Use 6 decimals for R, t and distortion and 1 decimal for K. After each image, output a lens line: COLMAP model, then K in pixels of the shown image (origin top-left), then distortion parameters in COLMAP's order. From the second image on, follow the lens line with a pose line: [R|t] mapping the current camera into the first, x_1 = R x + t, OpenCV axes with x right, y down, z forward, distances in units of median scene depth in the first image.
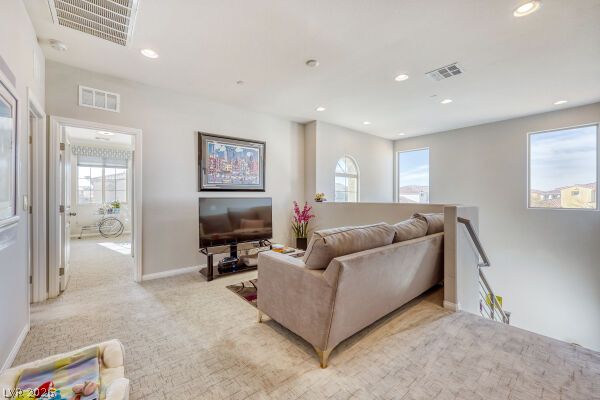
lens RADIAL K [[245.5, 0, 299.0], [0, 245.5, 199.0], [0, 0, 1]] dist [-0.000405, 0.000906]
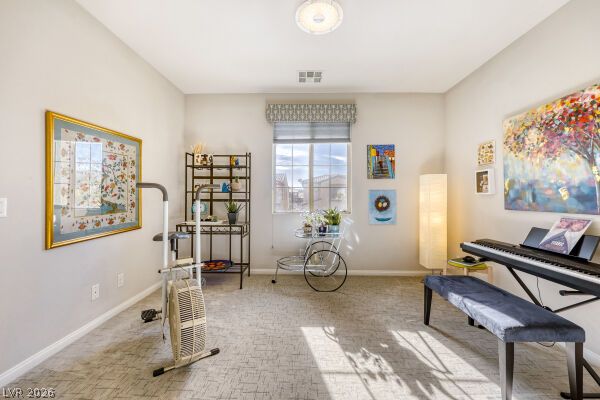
lens RADIAL K [[245.5, 0, 299.1], [0, 245.5, 197.6], [0, 0, 1]] dist [-0.000405, 0.000906]
pose [[0.751780, 0.002254, -0.659411, -0.484916], [-0.007546, 0.999958, -0.005185, -0.009628], [0.659371, 0.008874, 0.751765, 0.607770]]
